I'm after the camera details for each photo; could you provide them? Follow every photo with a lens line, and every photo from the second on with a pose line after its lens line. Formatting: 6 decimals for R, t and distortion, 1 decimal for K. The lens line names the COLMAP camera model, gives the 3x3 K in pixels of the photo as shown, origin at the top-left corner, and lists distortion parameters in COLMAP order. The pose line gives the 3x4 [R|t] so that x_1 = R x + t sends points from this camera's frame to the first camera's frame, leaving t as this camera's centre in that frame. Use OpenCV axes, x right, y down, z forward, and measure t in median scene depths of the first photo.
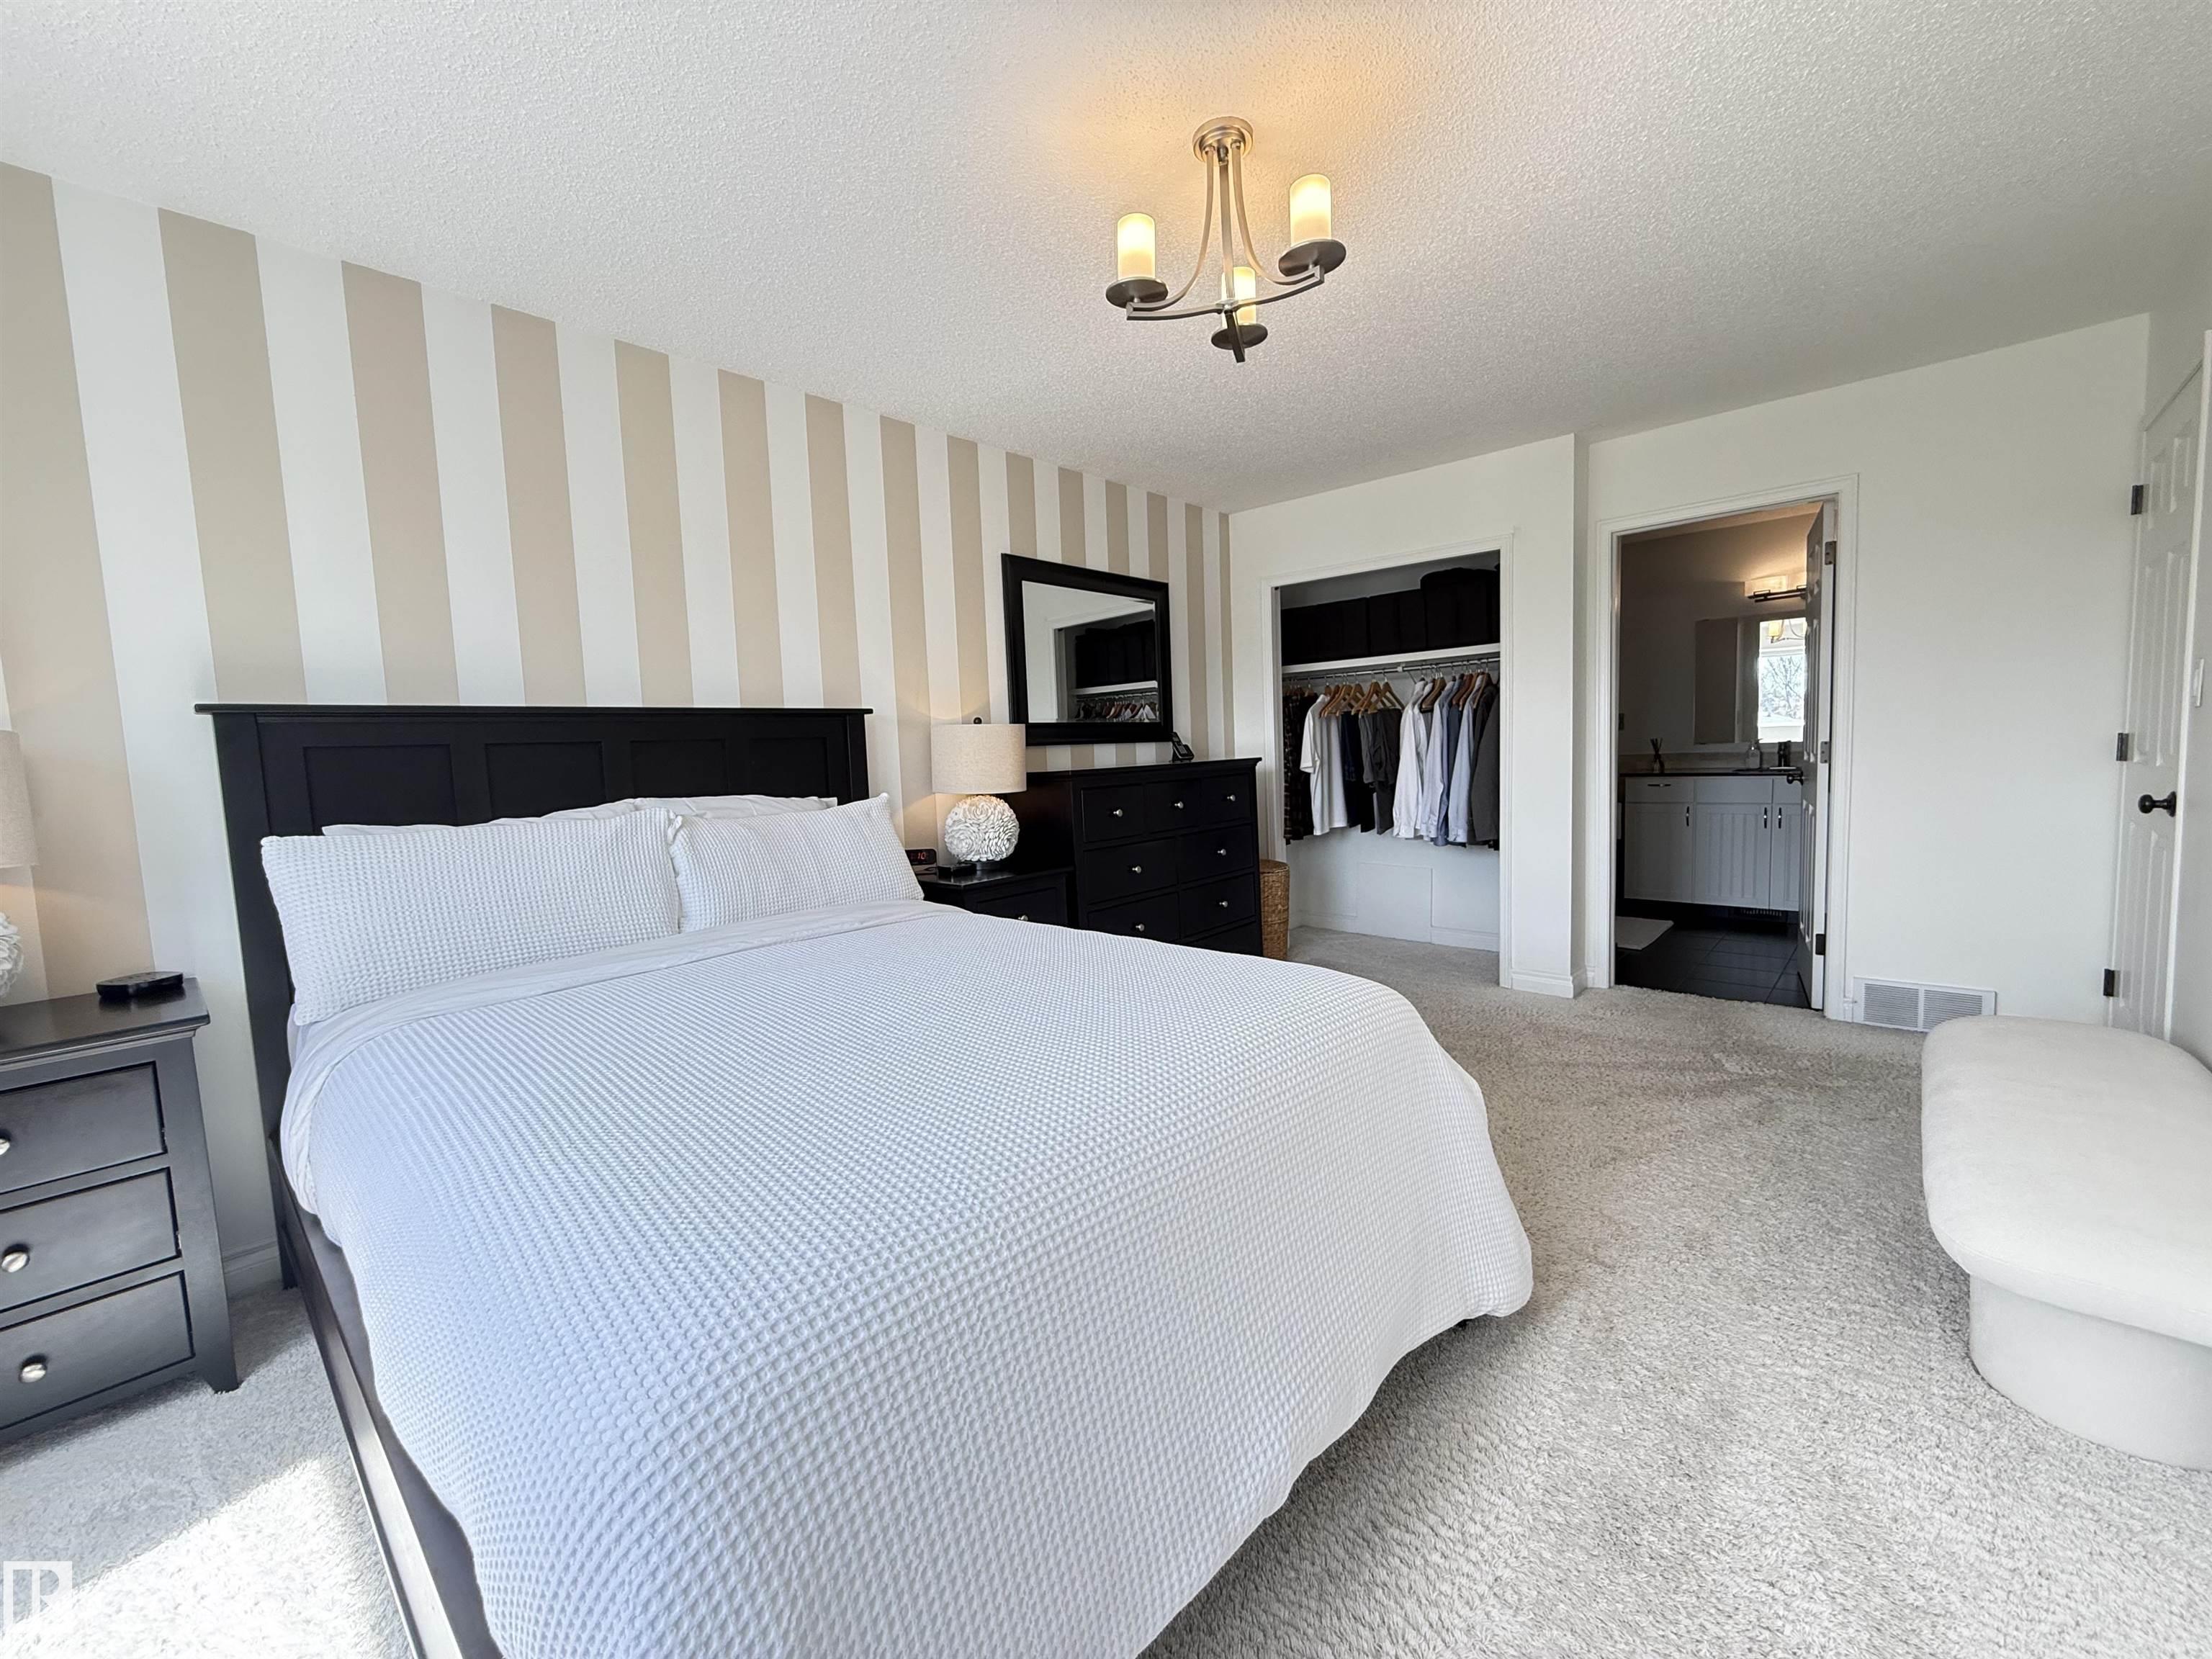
lens RADIAL K [[881.5, 0, 1097.8], [0, 881.5, 826.5], [0, 0, 1]] dist [-0.001159, 0.000176]
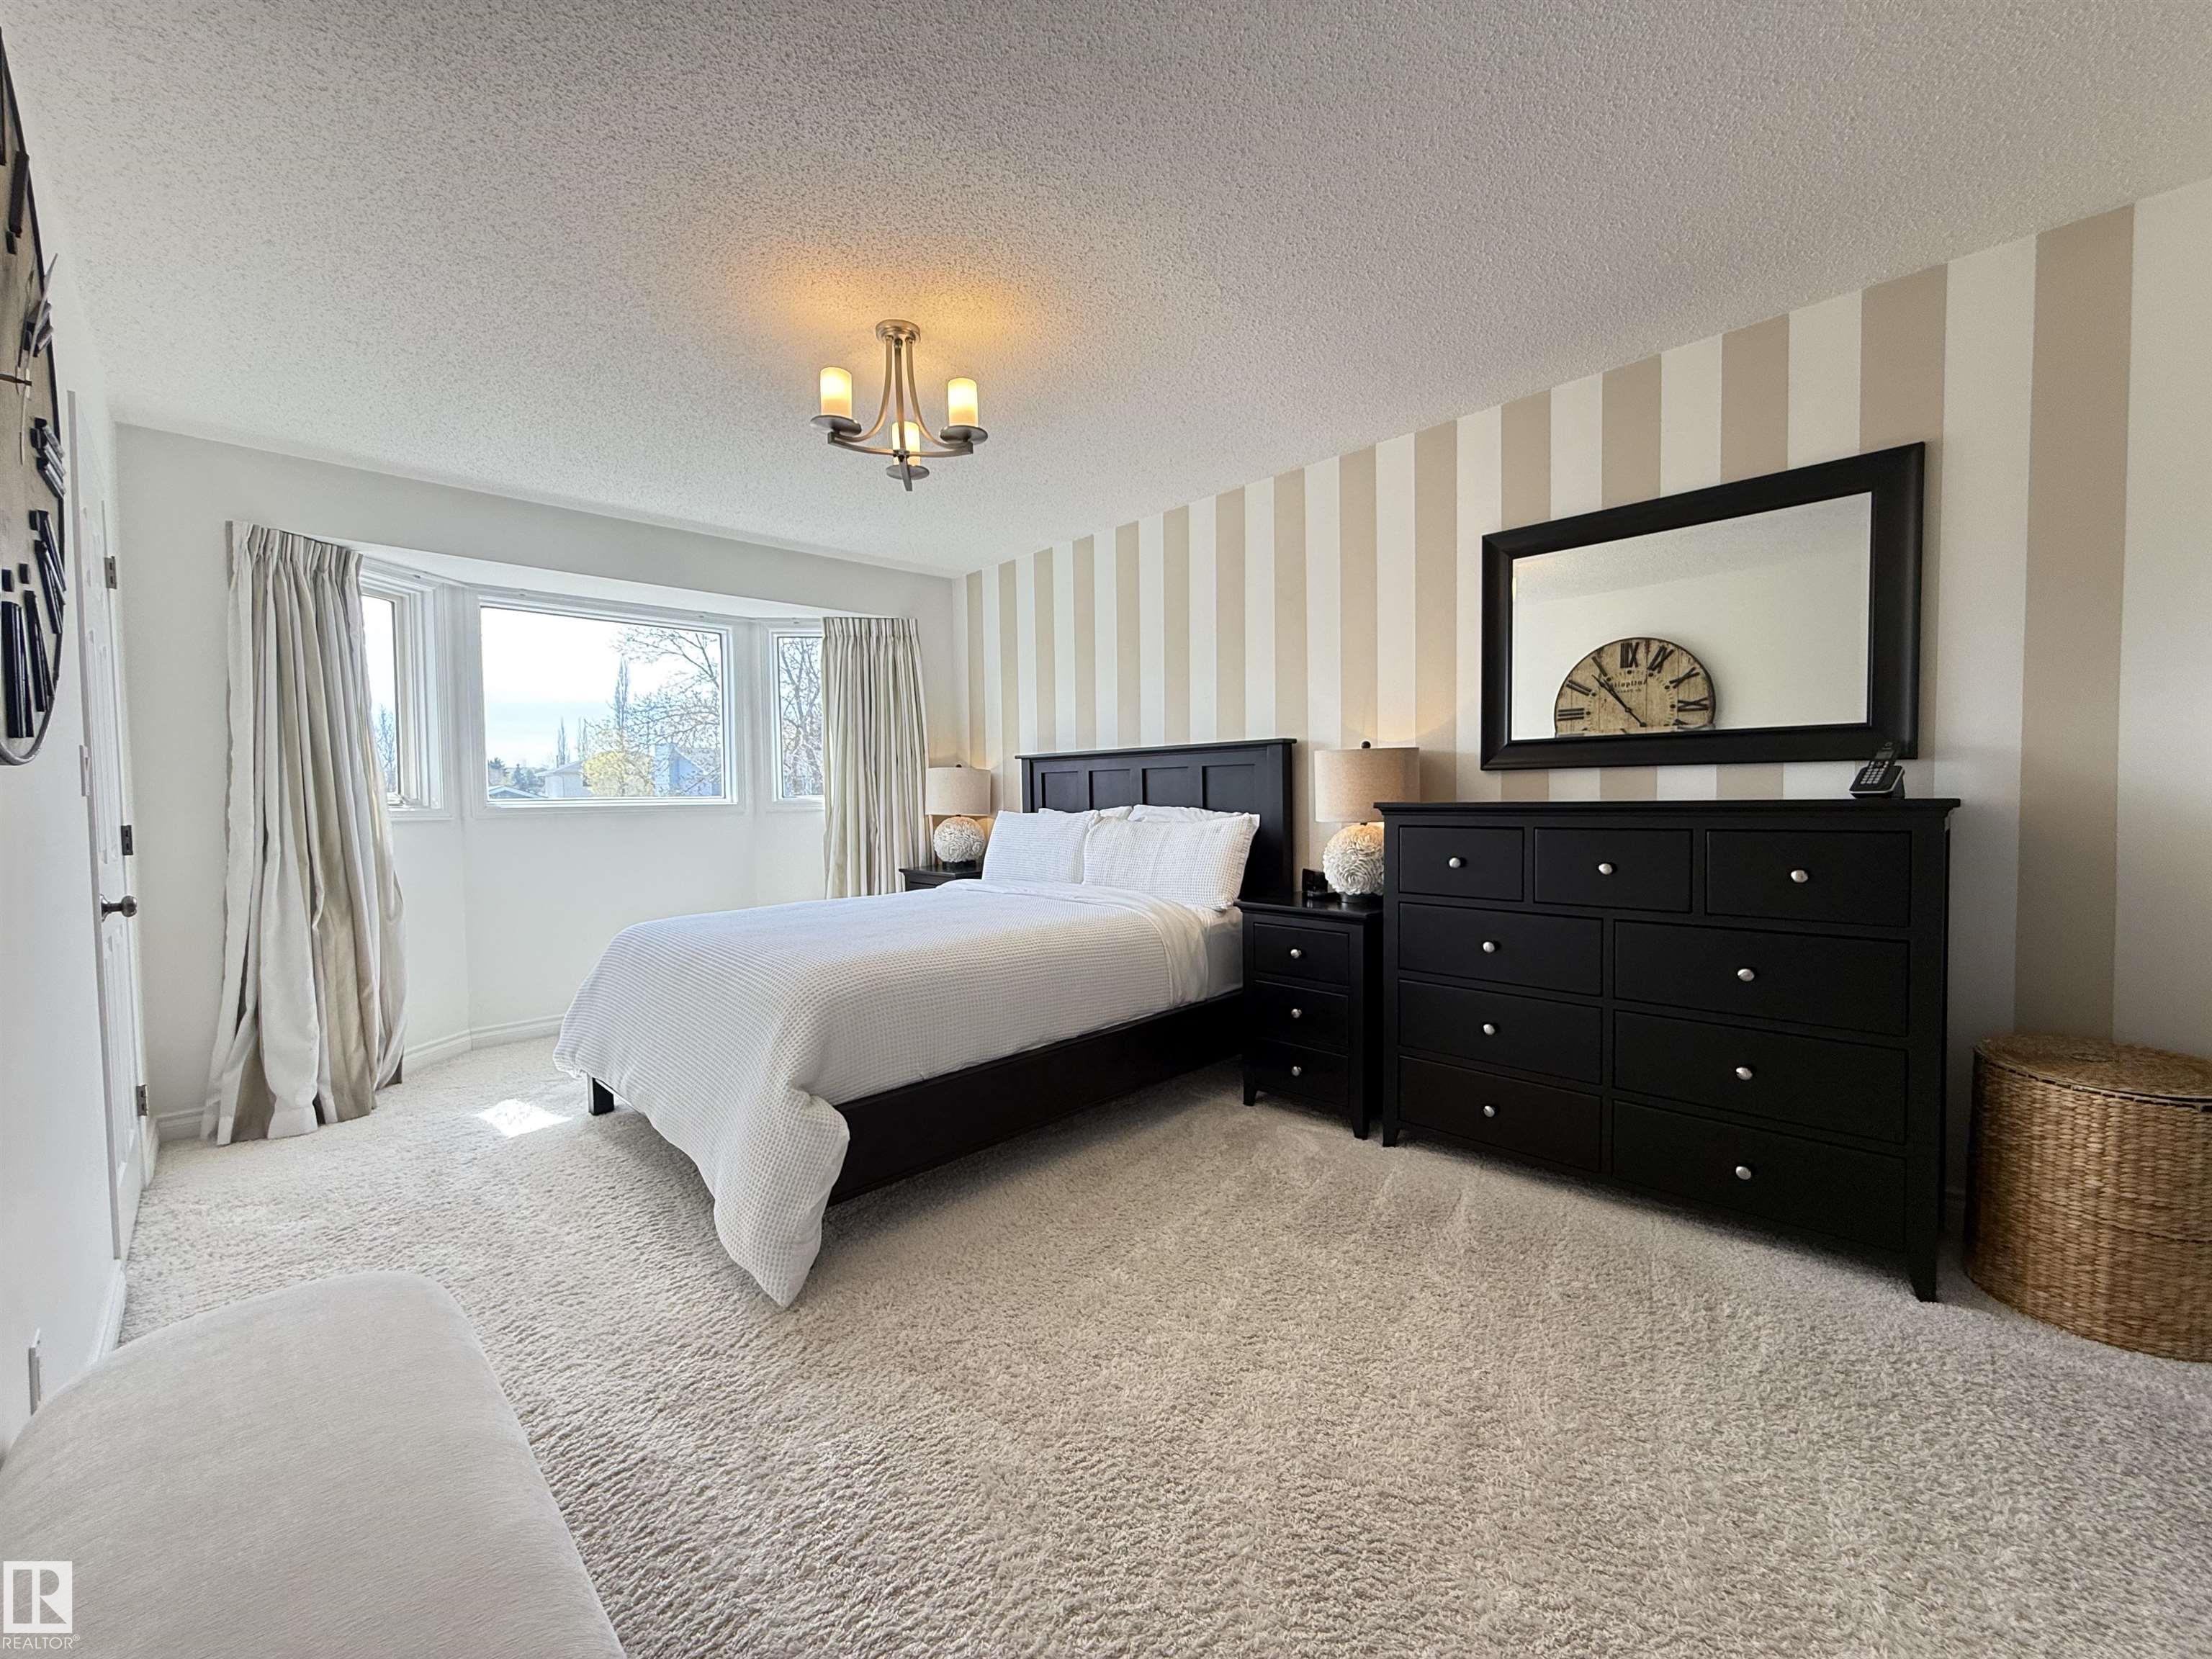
lens RADIAL K [[881.5, 0, 1097.8], [0, 881.5, 826.5], [0, 0, 1]] dist [-0.001159, 0.000176]
pose [[-0.019616, 0.078015, -0.996759, 0.818962], [-0.063764, 0.994824, 0.079119, -0.090989], [0.997772, 0.065109, -0.014540, 0.743203]]
